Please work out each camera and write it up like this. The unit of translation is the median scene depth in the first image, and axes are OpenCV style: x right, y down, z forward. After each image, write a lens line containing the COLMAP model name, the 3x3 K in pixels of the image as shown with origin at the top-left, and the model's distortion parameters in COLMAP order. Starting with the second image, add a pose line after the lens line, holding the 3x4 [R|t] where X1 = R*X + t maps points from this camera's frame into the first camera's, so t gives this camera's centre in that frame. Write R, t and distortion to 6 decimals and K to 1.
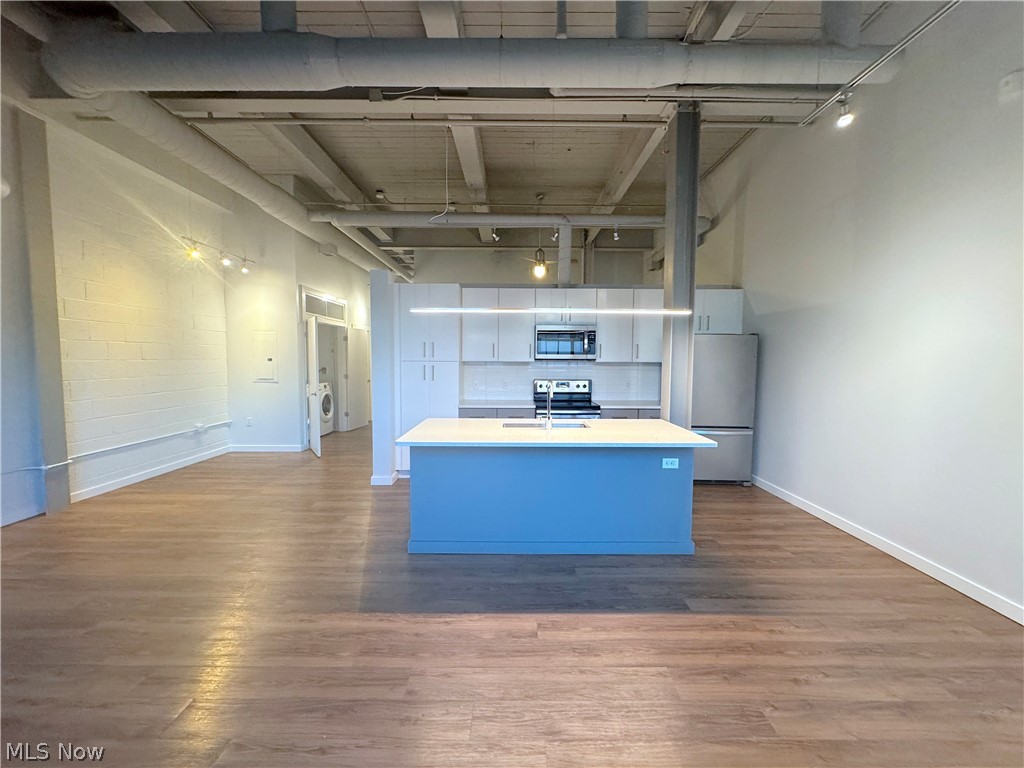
lens RADIAL K [[409.5, 0, 512.8], [0, 409.5, 382.1], [0, 0, 1]] dist [-0.000127, -0.000256]
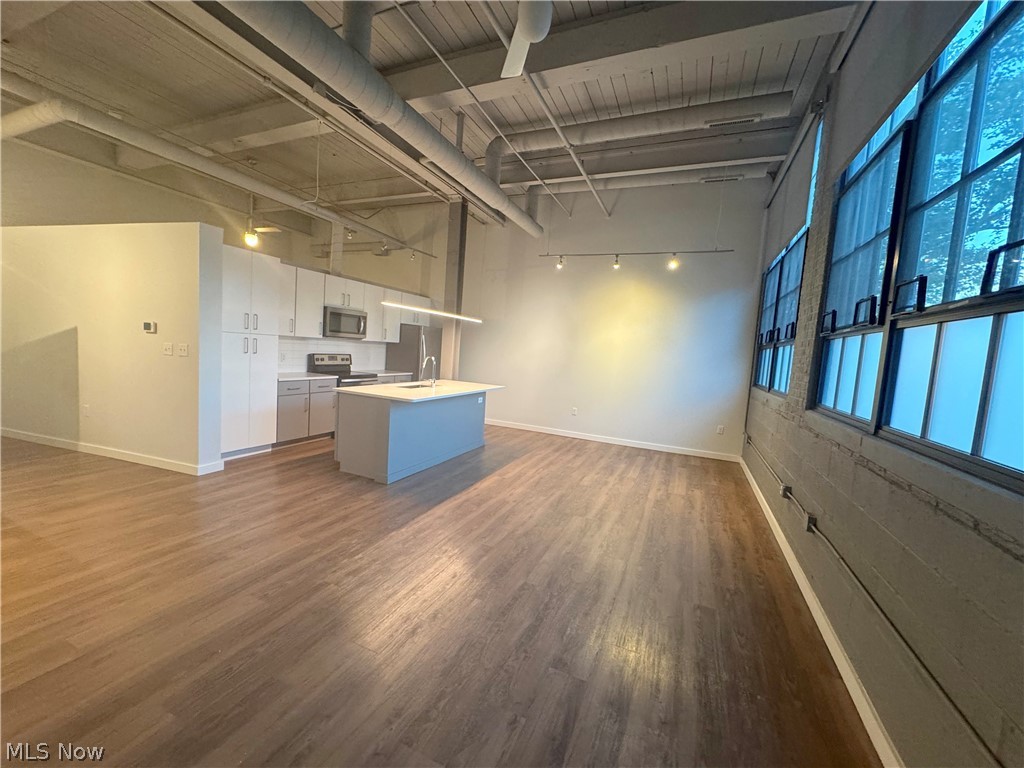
lens RADIAL K [[409.5, 0, 512.0], [0, 409.5, 383.8], [0, 0, 1]] dist [-0.000127, -0.000256]
pose [[0.398117, -0.056766, 0.915577, -1.114415], [-0.012992, 0.997634, 0.067503, -0.009295], [-0.917243, -0.038769, 0.396437, 0.083028]]
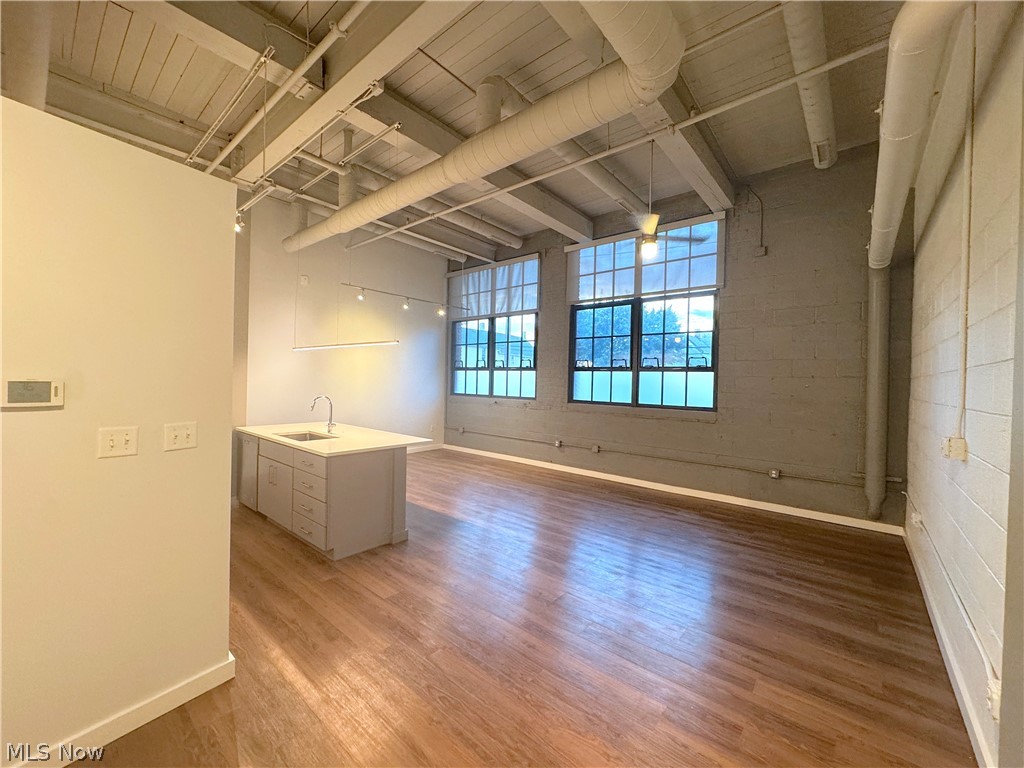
lens RADIAL K [[409.5, 0, 513.2], [0, 409.5, 384.9], [0, 0, 1]] dist [-0.000127, -0.000256]
pose [[-0.766301, -0.030655, 0.641750, -1.094491], [0.011333, 0.998061, 0.061208, -0.105882], [-0.642382, 0.054177, -0.764467, 1.462328]]
